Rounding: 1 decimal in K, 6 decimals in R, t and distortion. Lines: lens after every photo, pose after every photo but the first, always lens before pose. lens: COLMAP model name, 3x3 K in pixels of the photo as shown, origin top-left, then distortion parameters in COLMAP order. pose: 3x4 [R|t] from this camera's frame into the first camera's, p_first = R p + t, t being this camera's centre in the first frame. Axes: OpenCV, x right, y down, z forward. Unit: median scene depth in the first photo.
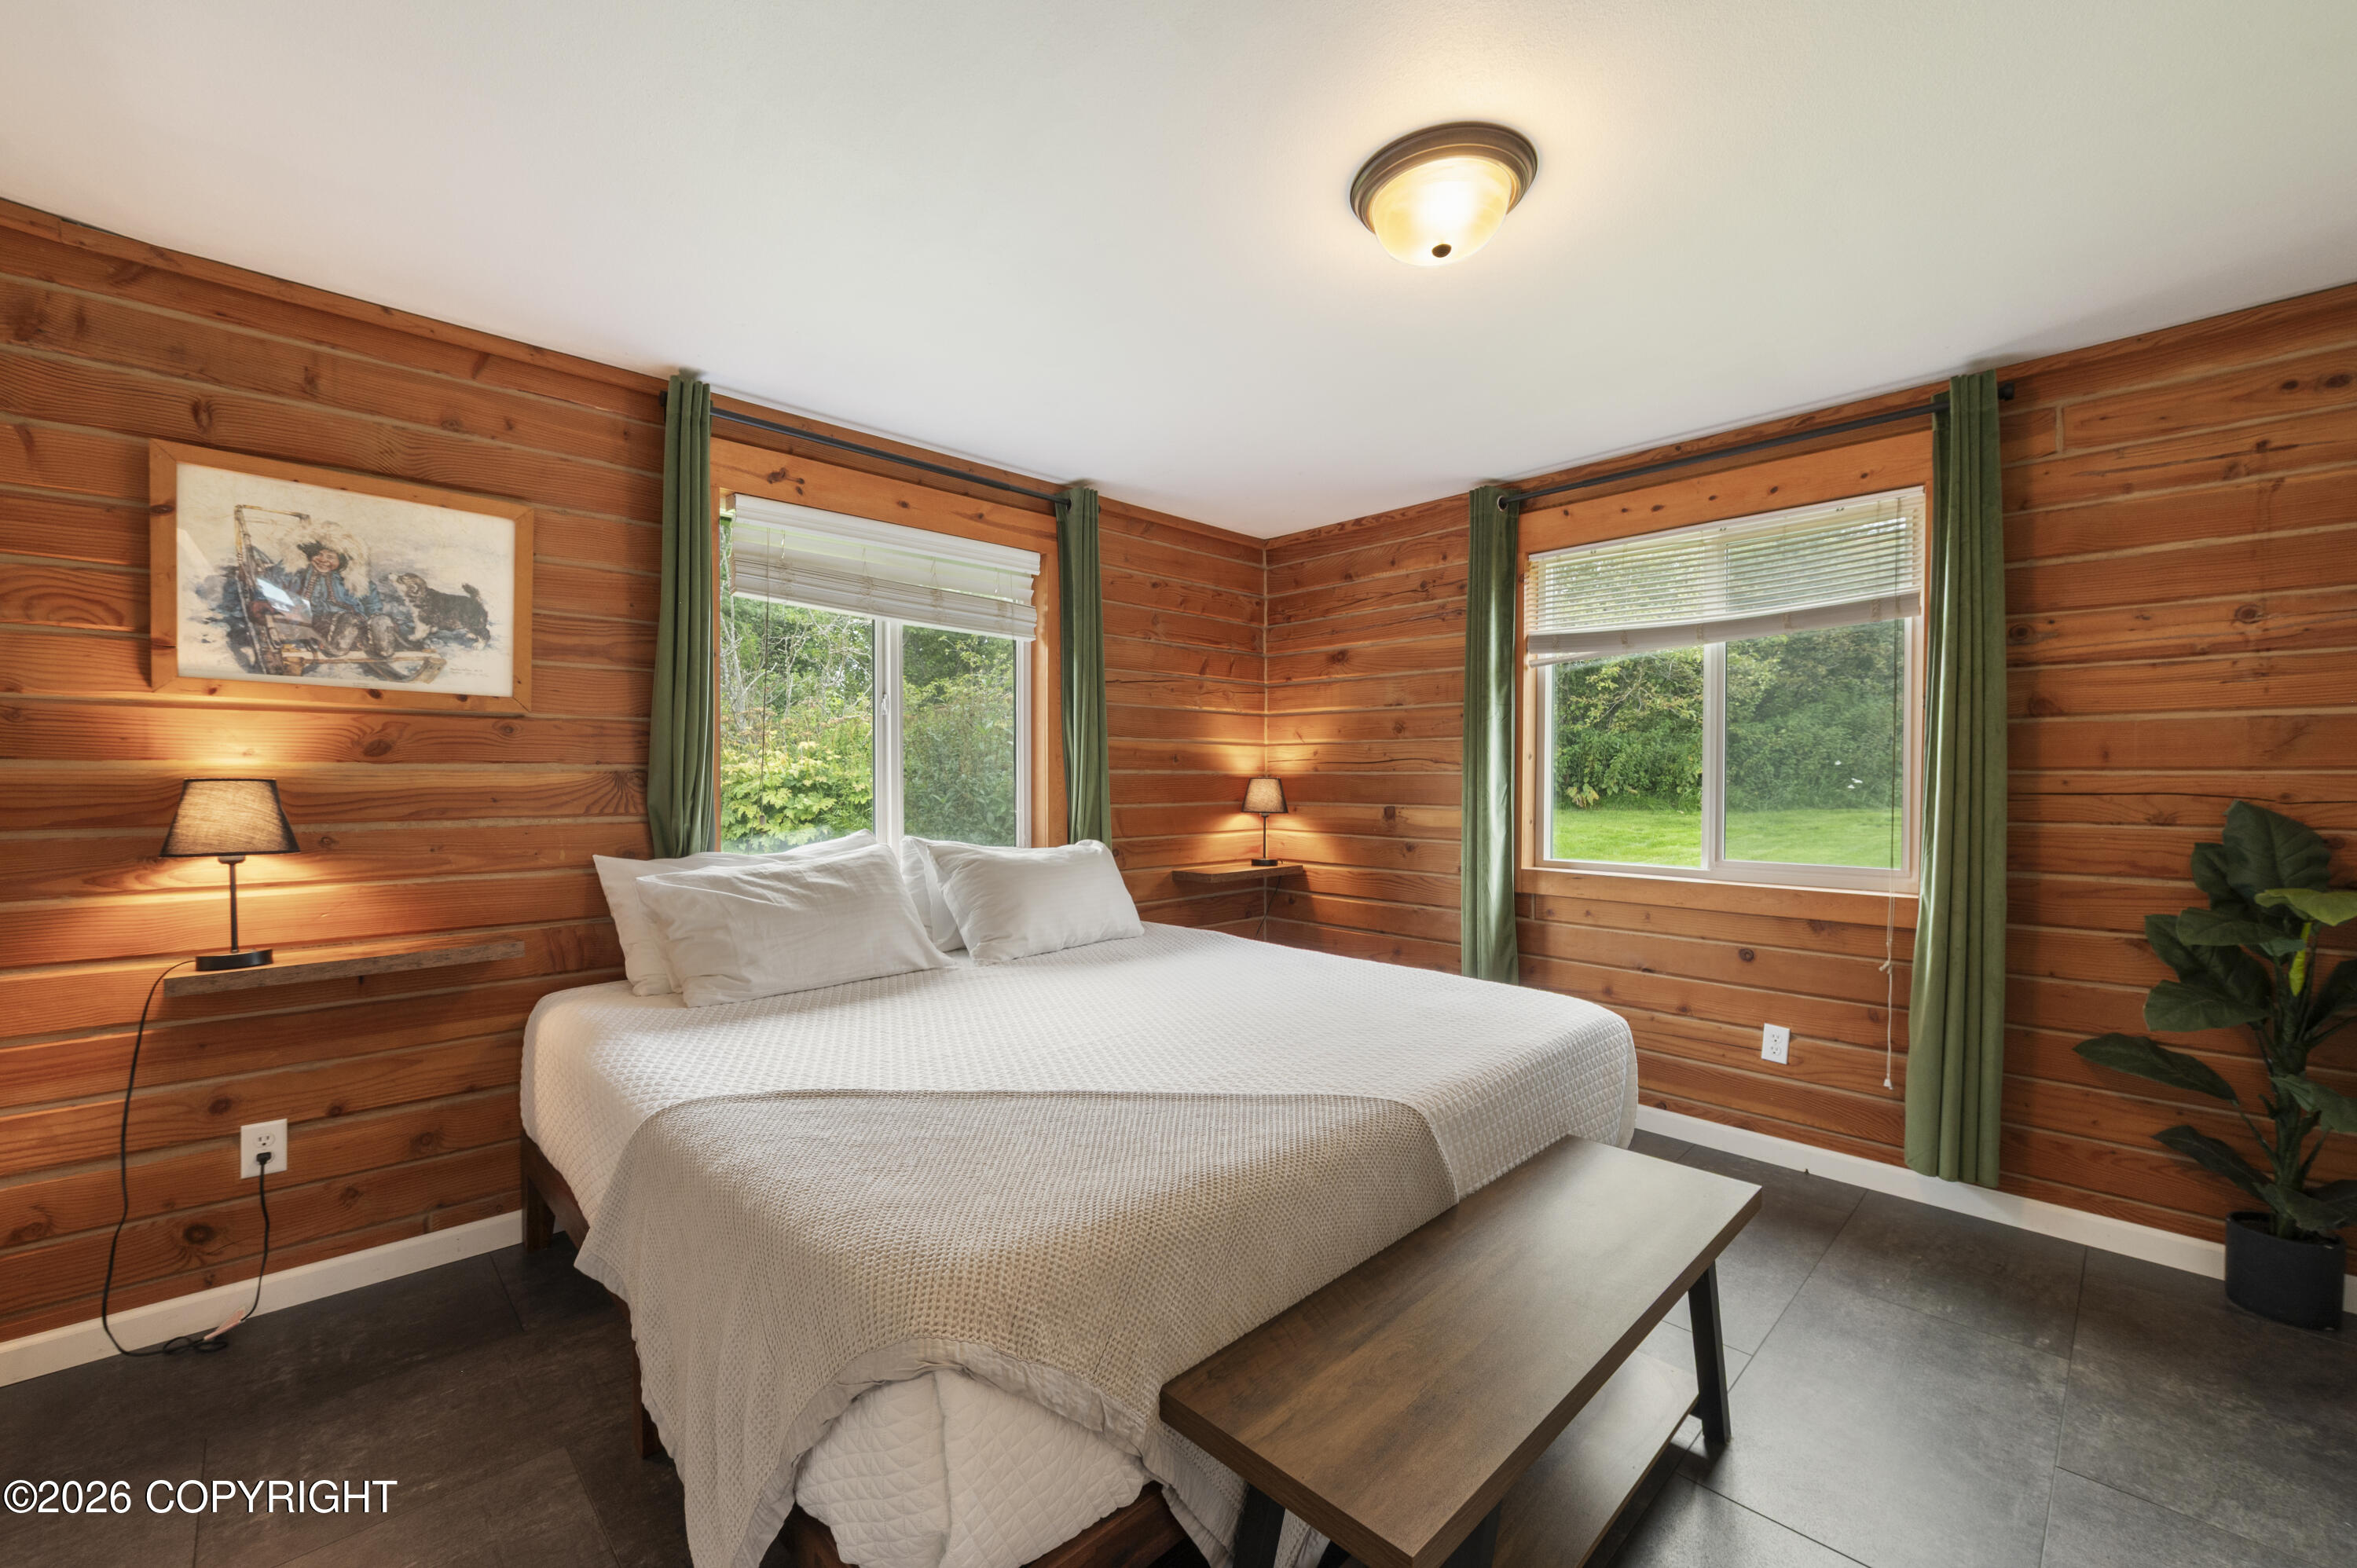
lens RADIAL K [[942.2, 0, 1177.5], [0, 942.2, 790.5], [0, 0, 1]] dist [-0.009448, 0.000303]
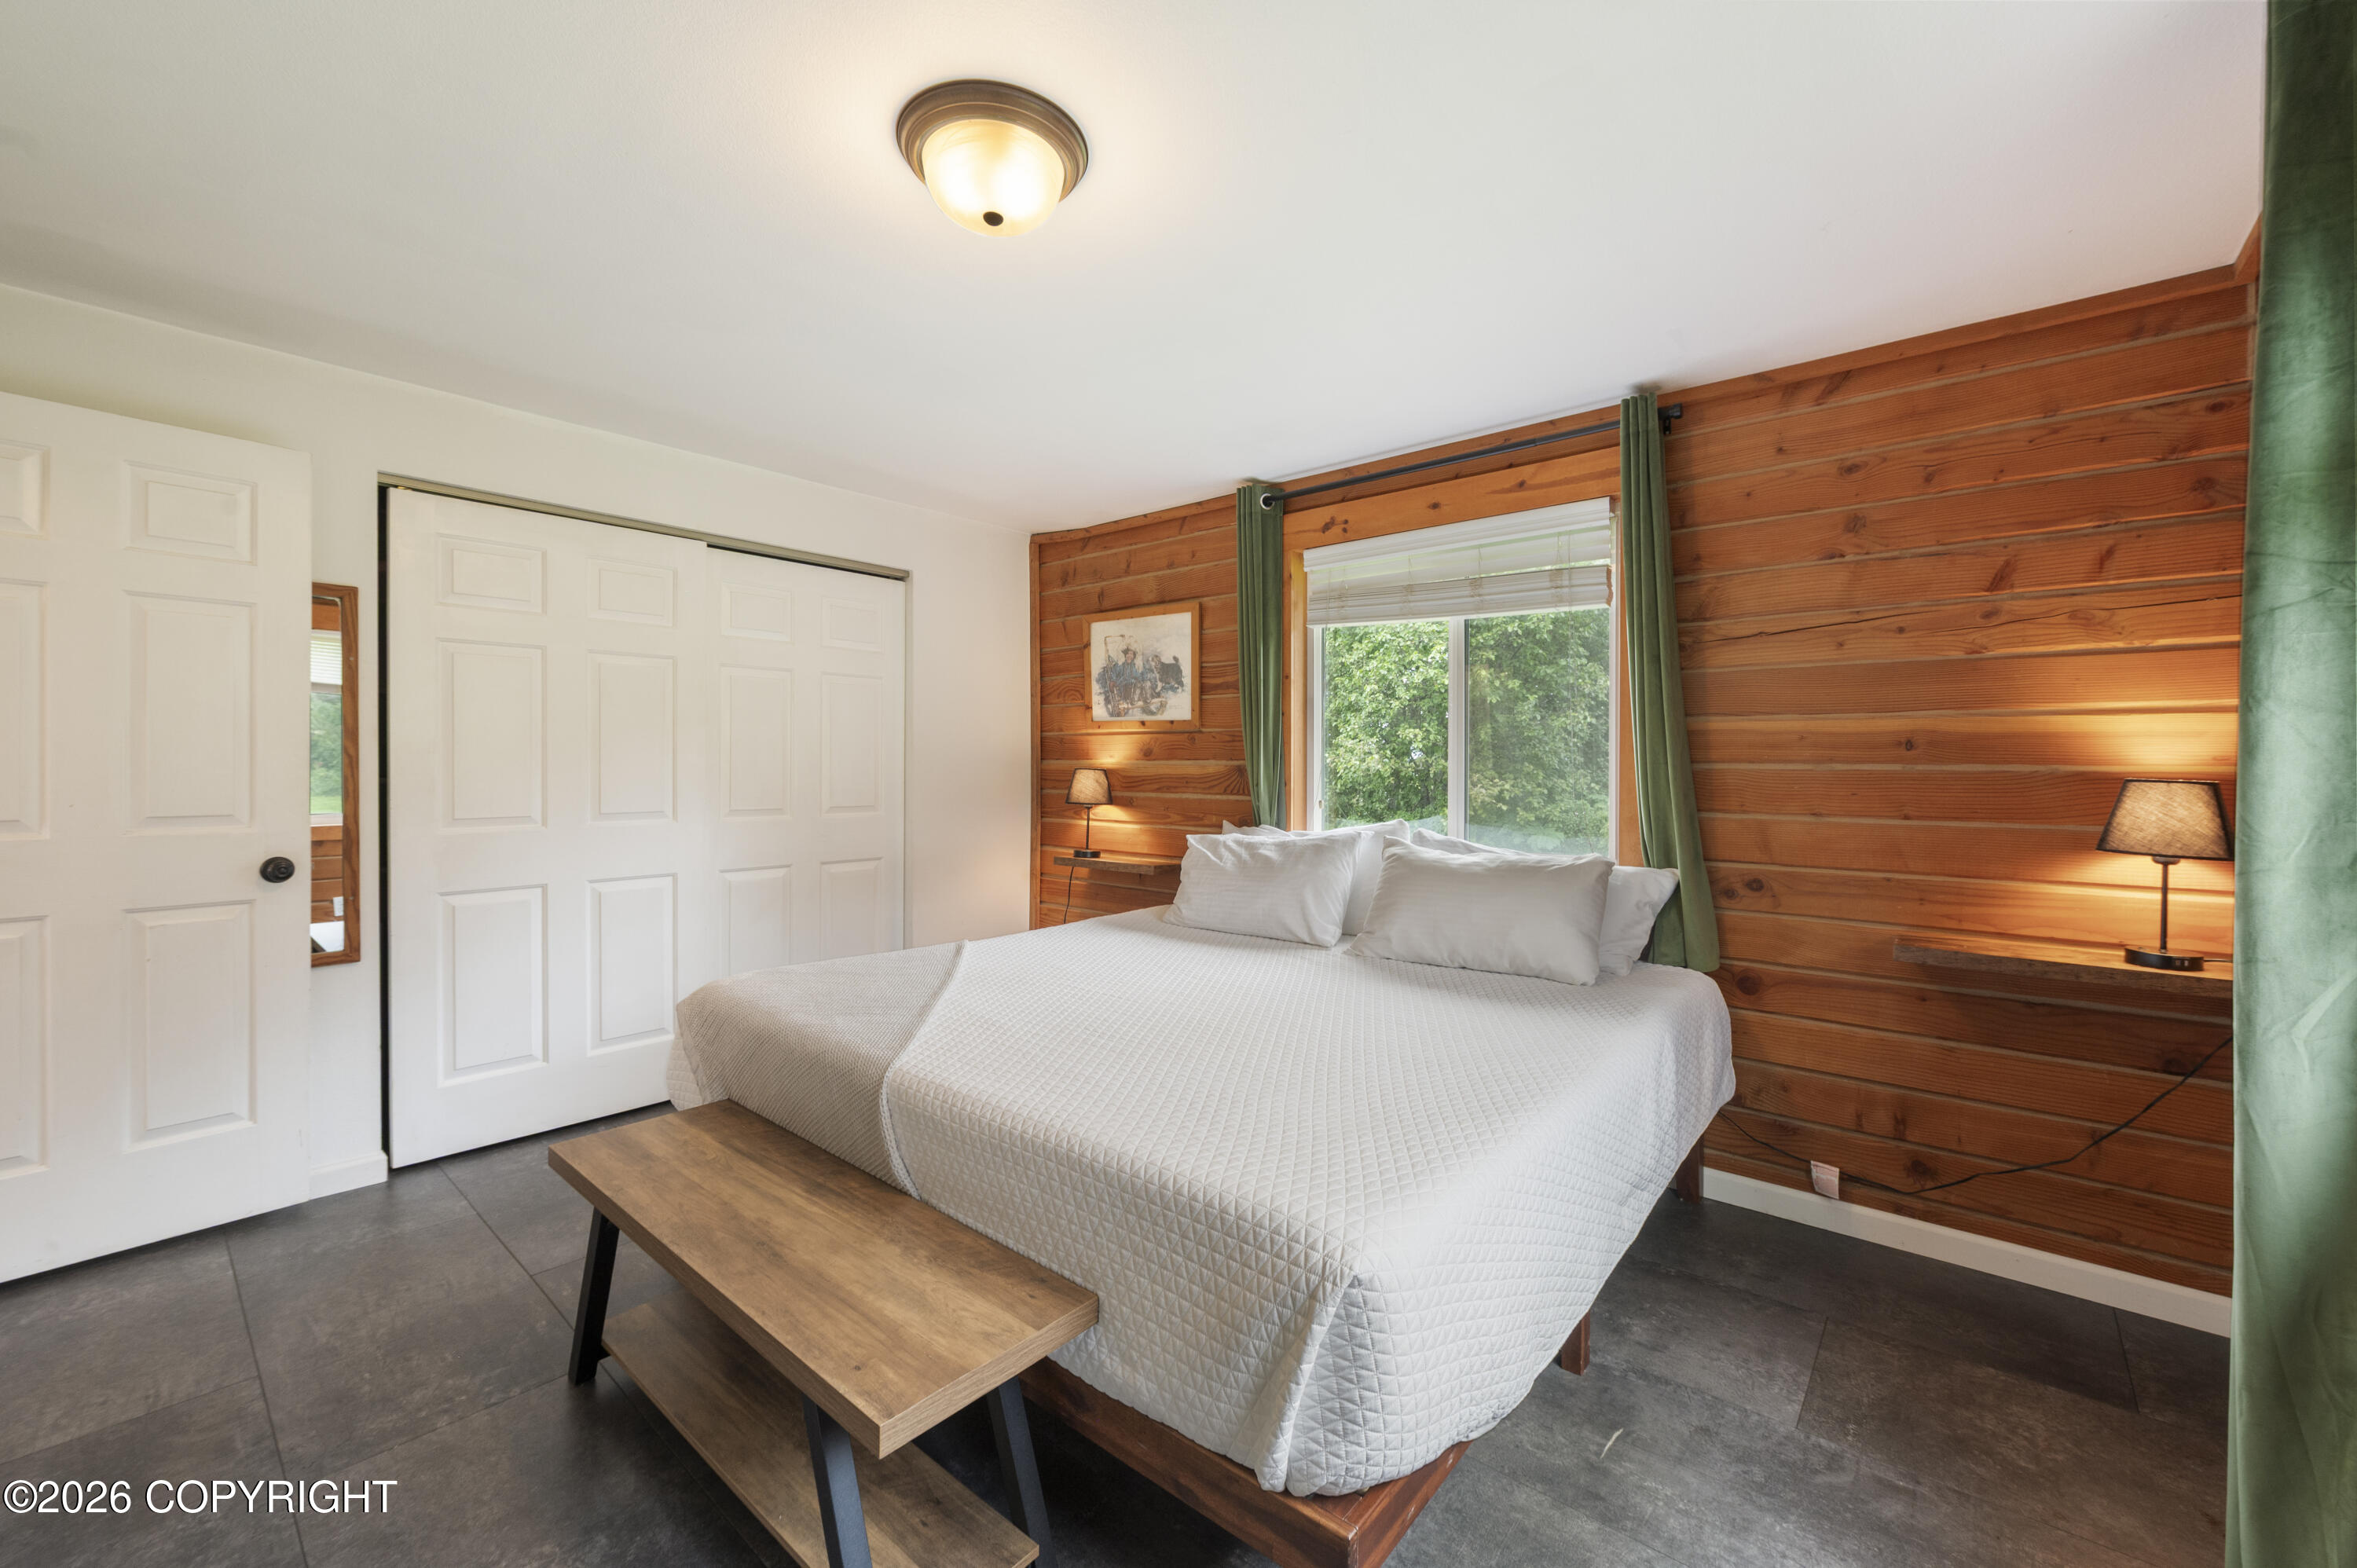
lens RADIAL K [[942.2, 0, 1182.6], [0, 942.2, 766.8], [0, 0, 1]] dist [-0.009448, 0.000303]
pose [[0.084943, 0.000765, -0.996386, 0.982969], [-0.023010, 0.999735, -0.001194, -0.015728], [0.996120, 0.023028, 0.084938, 0.891131]]
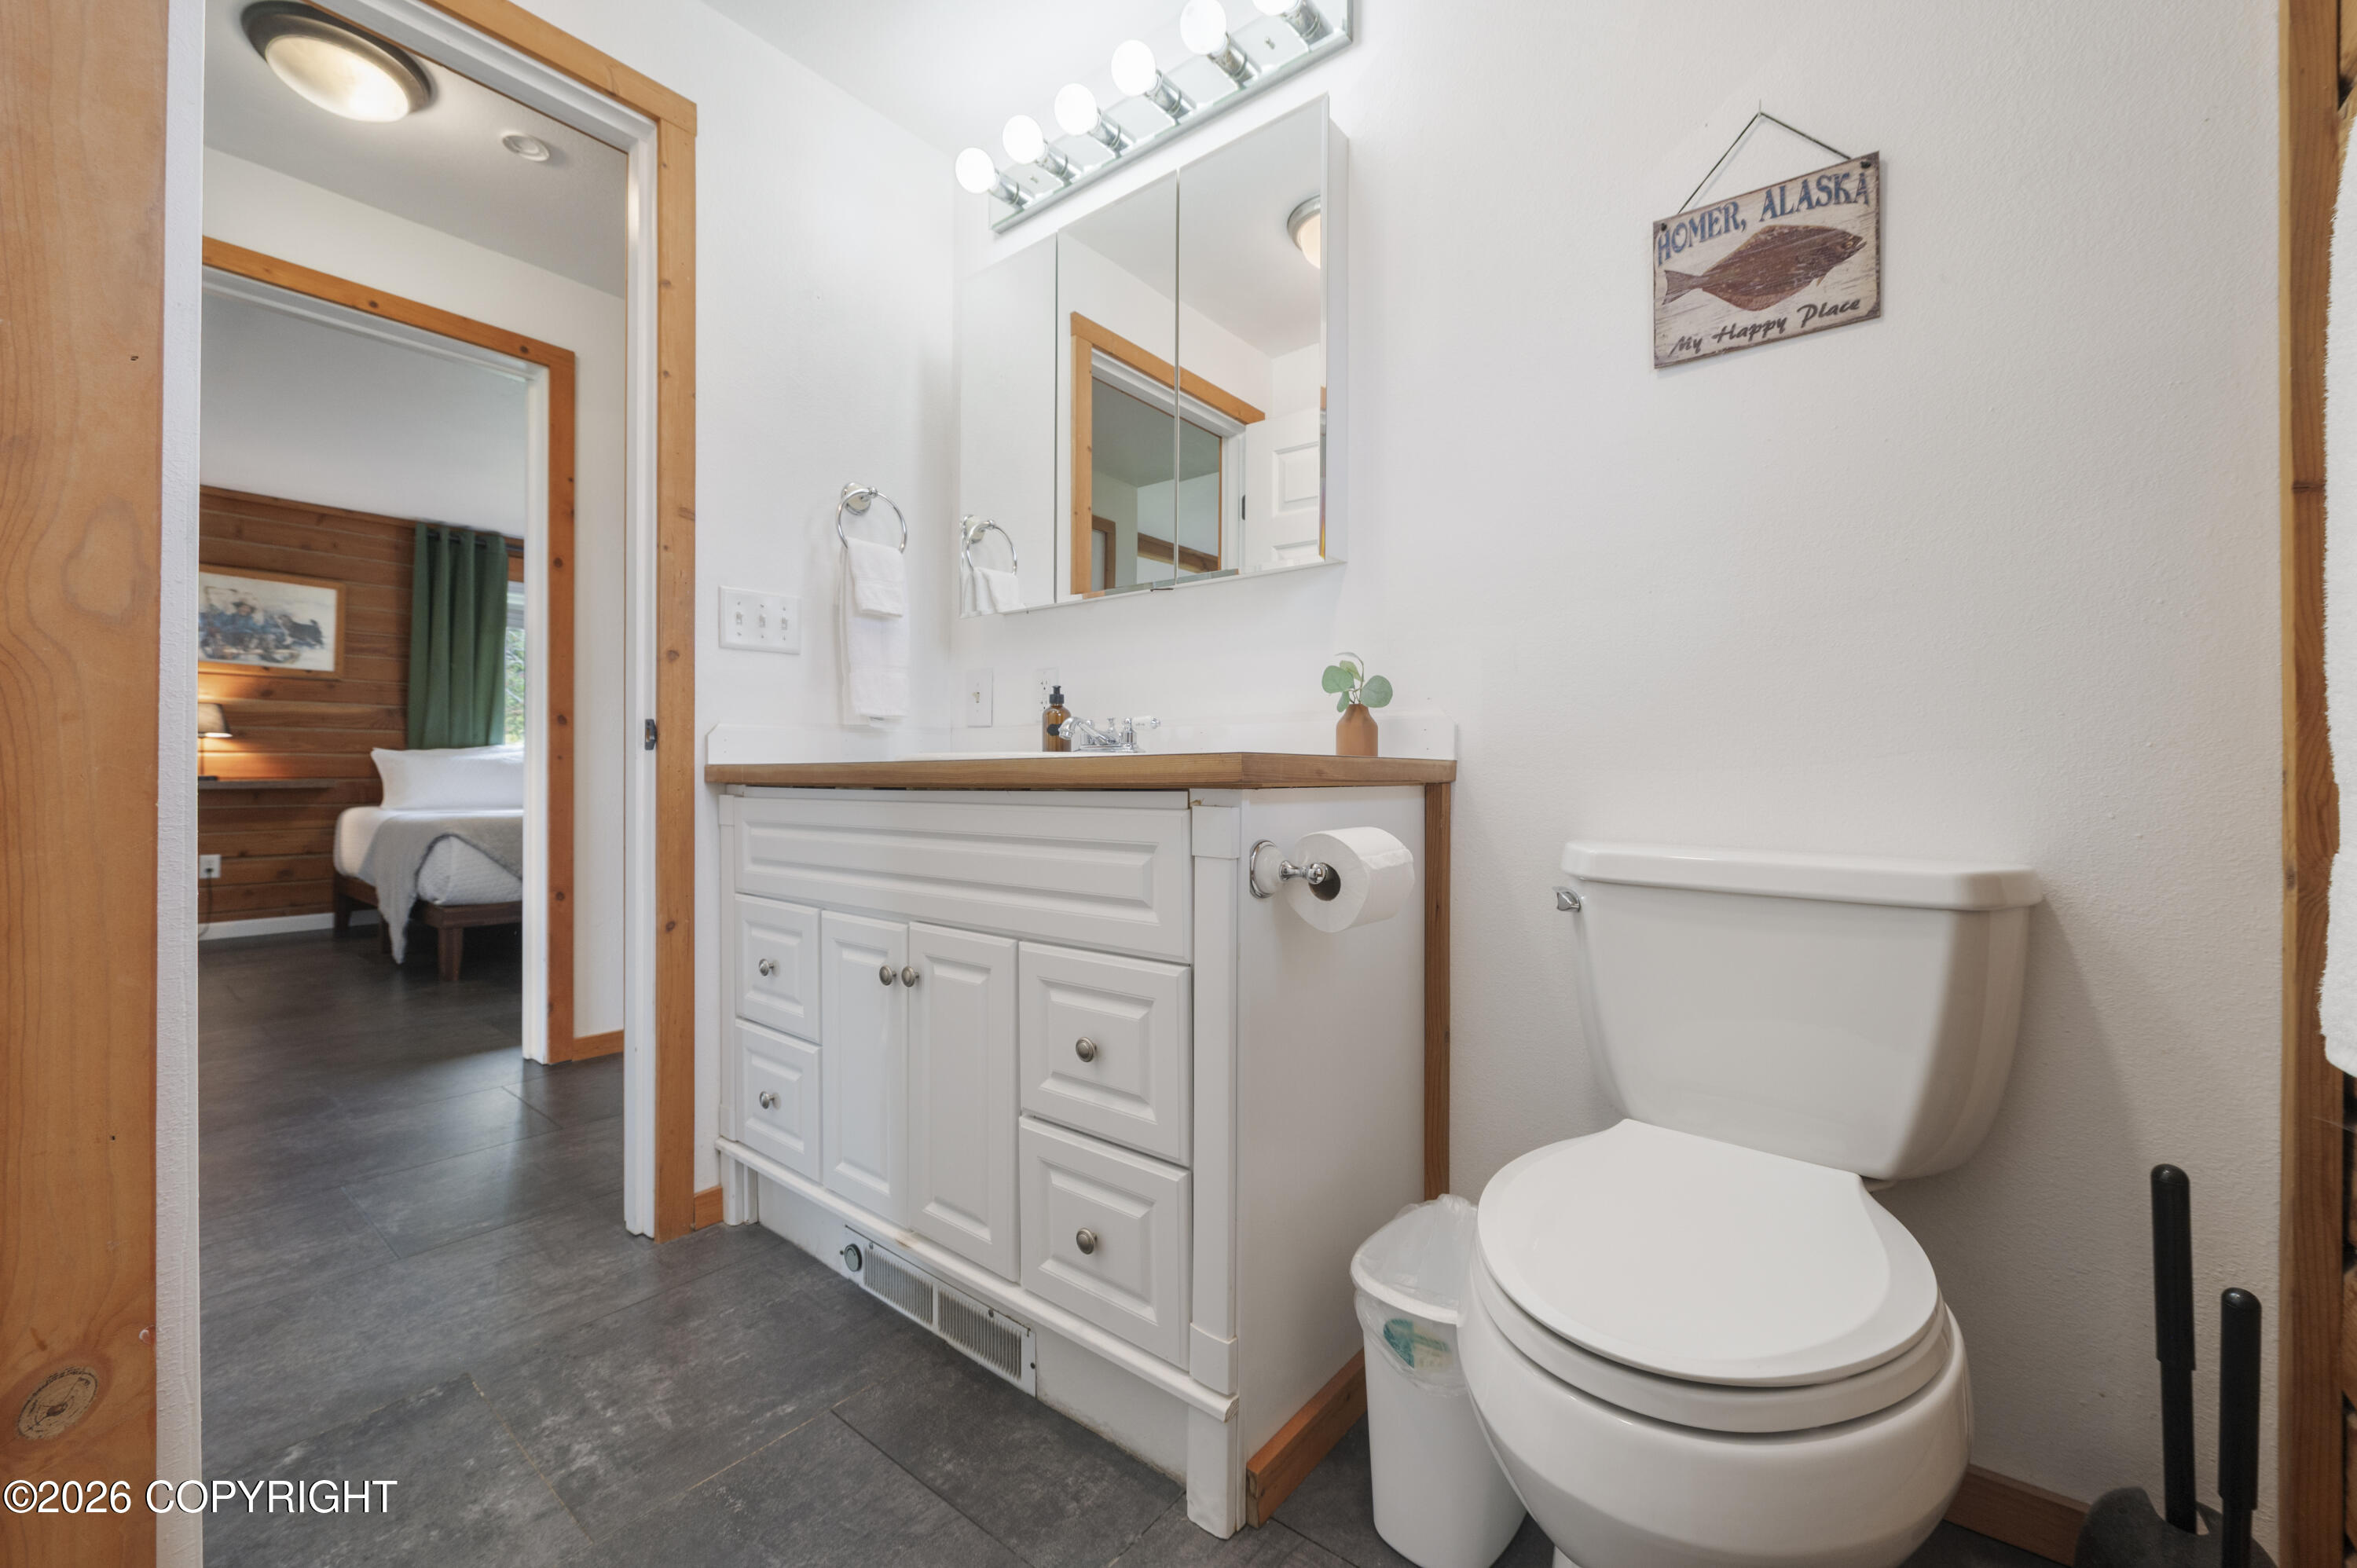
lens RADIAL K [[942.2, 0, 1188.1], [0, 942.2, 767.3], [0, 0, 1]] dist [-0.009448, 0.000303]
pose [[0.991444, 0.004419, 0.130455, 1.003736], [-0.001794, 0.999794, -0.020238, 0.168252], [-0.130517, 0.019831, 0.991248, -1.447847]]
